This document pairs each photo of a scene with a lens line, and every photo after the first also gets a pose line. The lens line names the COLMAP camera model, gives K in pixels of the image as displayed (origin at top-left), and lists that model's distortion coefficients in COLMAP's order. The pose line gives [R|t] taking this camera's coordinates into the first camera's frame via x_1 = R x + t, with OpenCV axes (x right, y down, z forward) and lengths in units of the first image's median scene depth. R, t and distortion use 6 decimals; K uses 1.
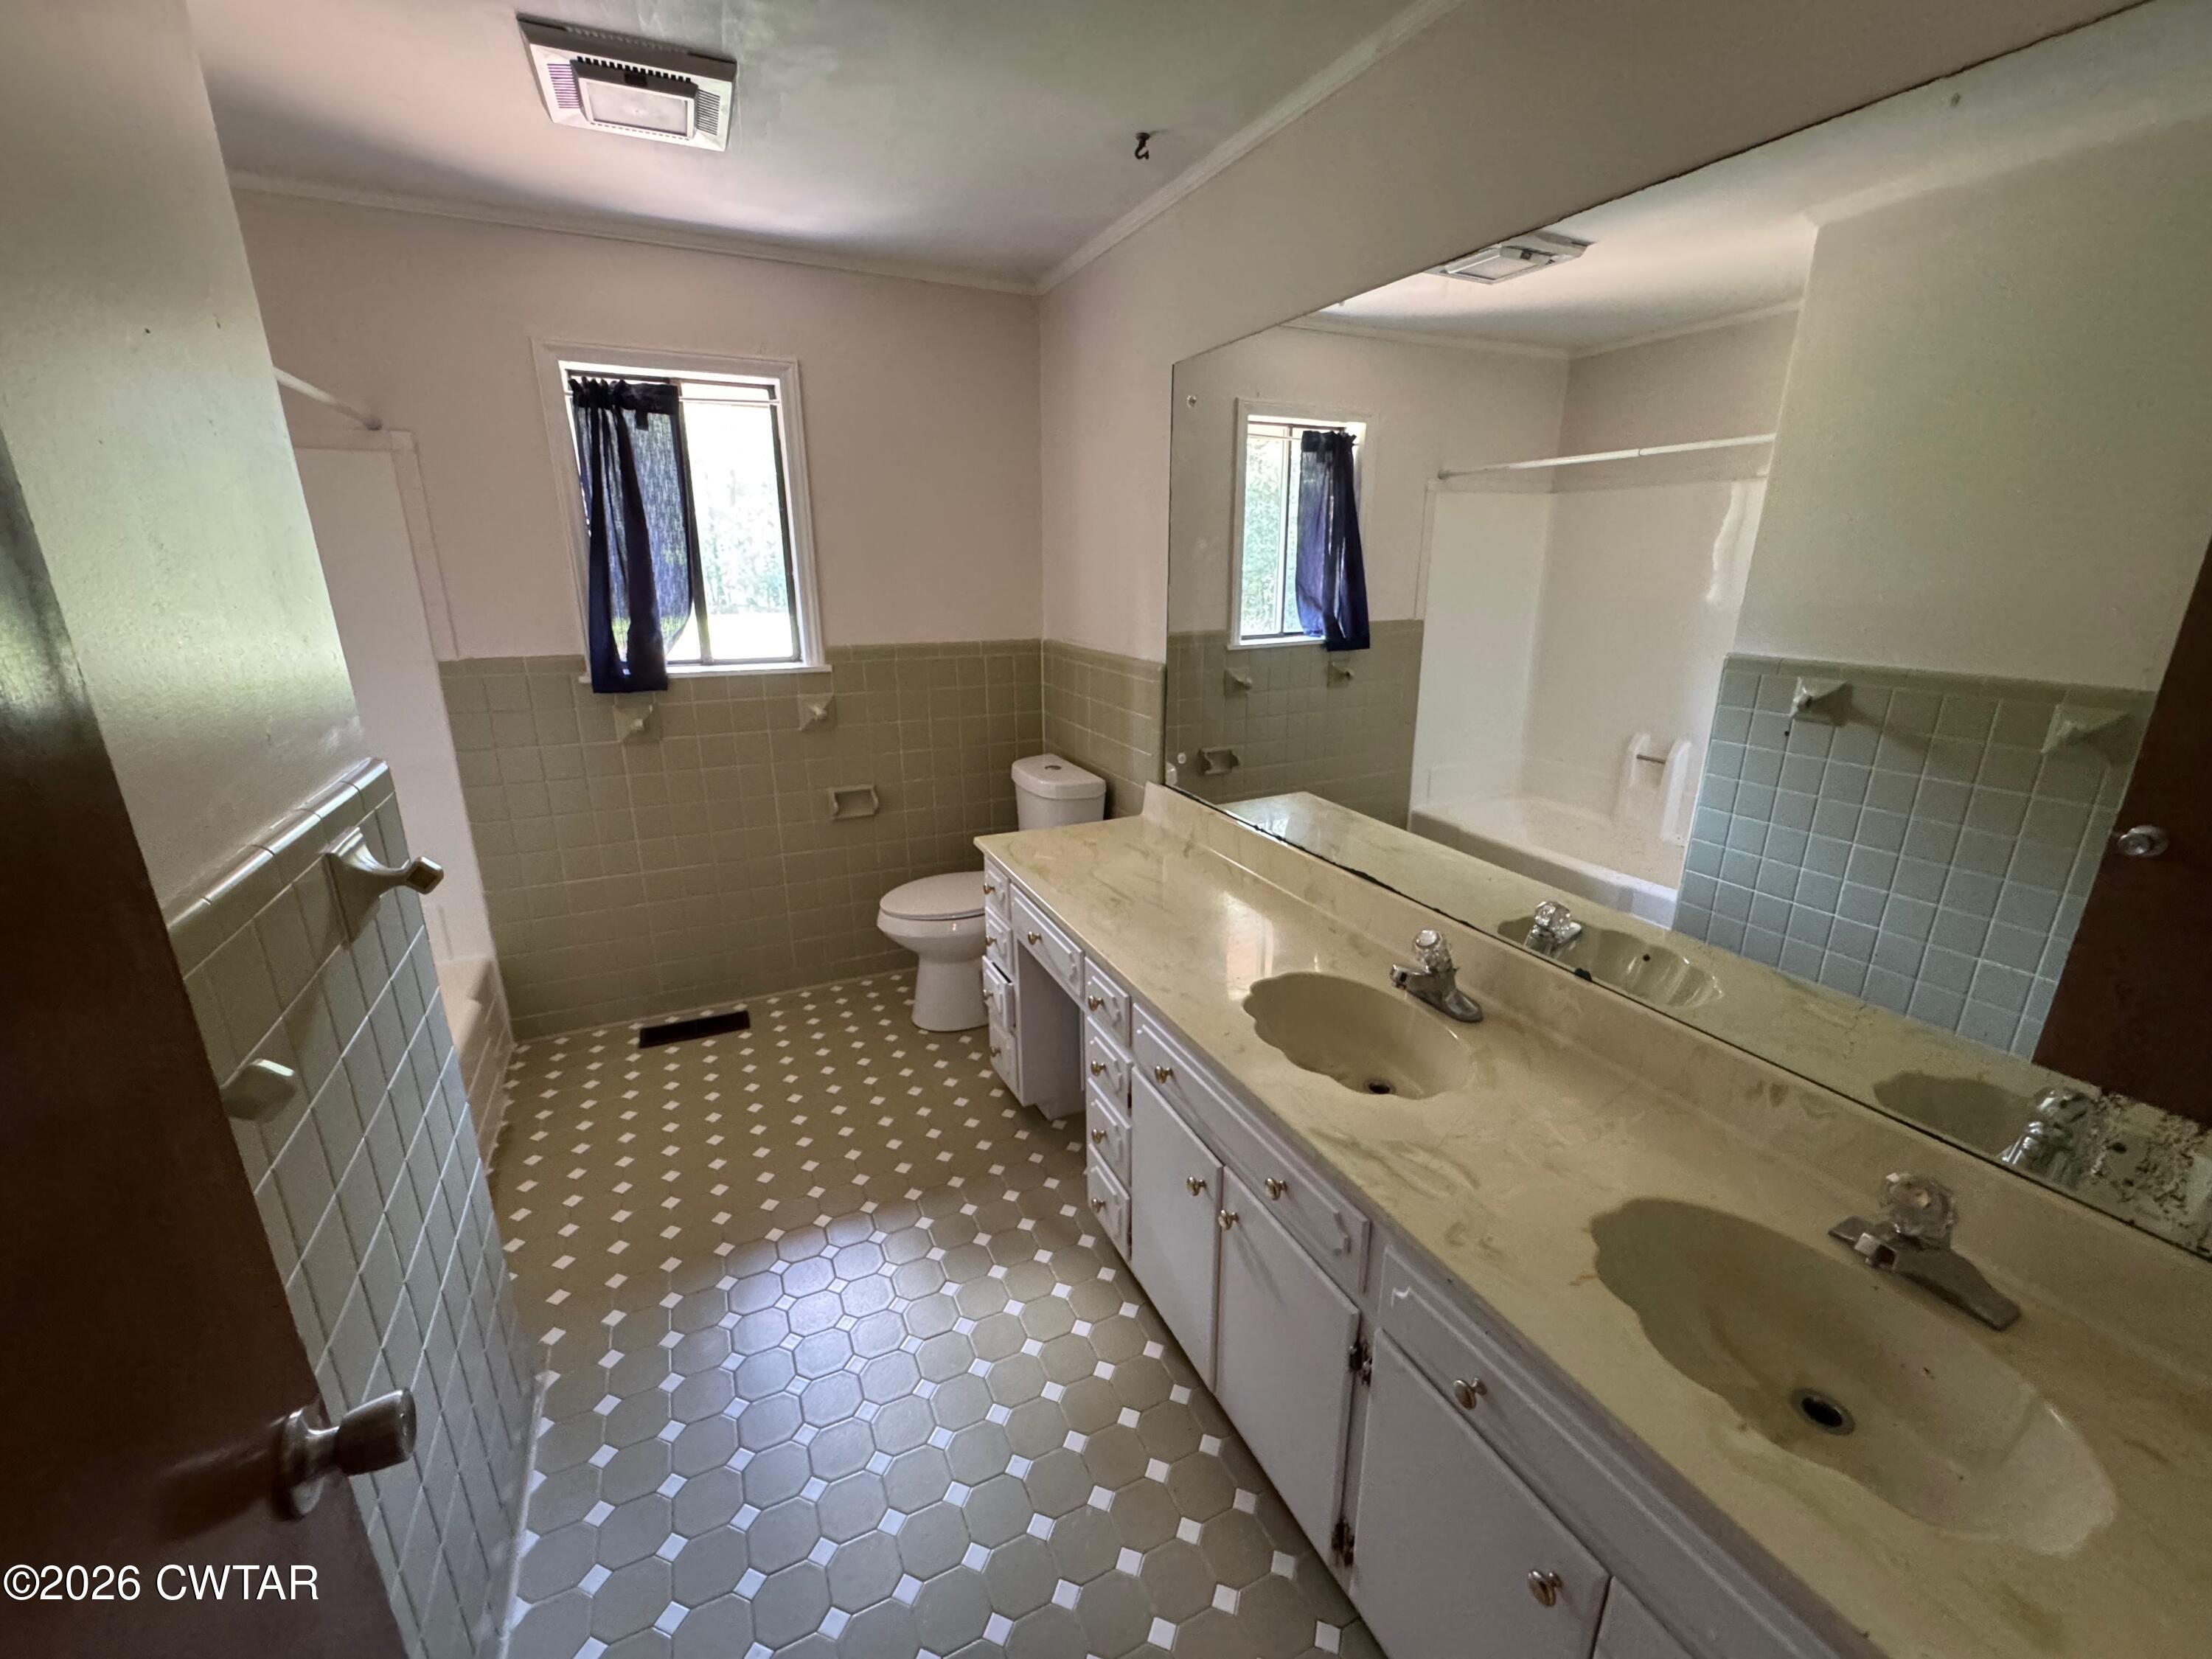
lens RADIAL K [[893.0, 0, 1106.6], [0, 893.0, 828.8], [0, 0, 1]] dist [-0.000630, -0.000088]
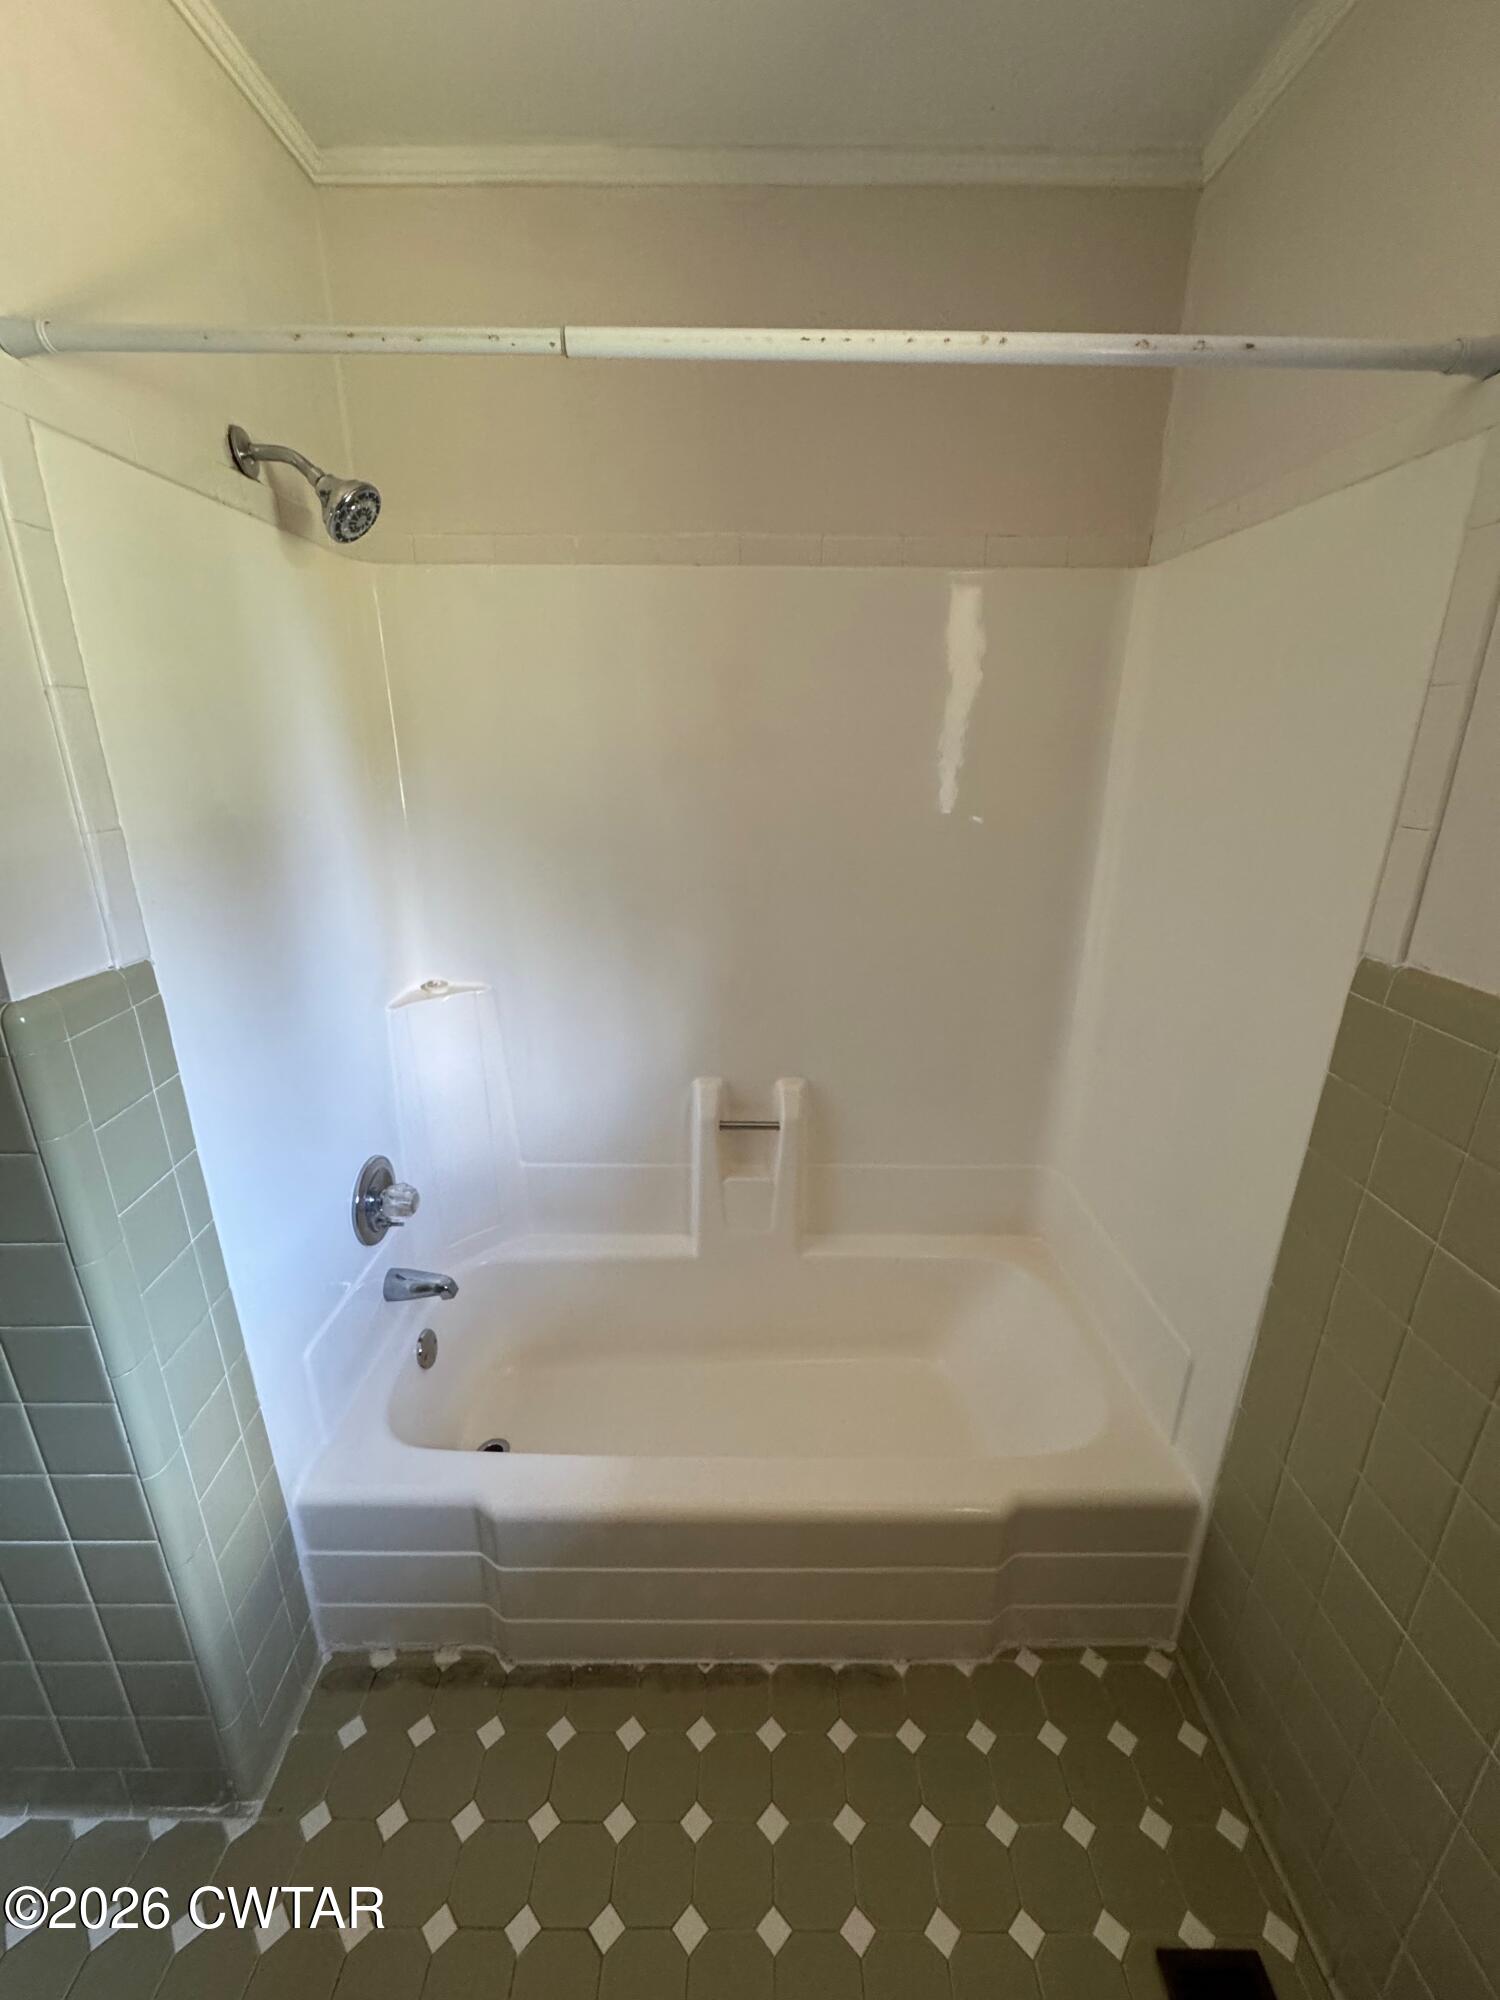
lens RADIAL K [[807.4, 0, 746.7], [0, 807.4, 1003.3], [0, 0, 1]] dist [-0.000630, -0.000088]
pose [[-0.424024, 0.285364, -0.859518, -0.267804], [-0.266716, 0.867624, 0.419633, -0.233666], [0.865486, 0.407181, -0.291782, 0.807648]]
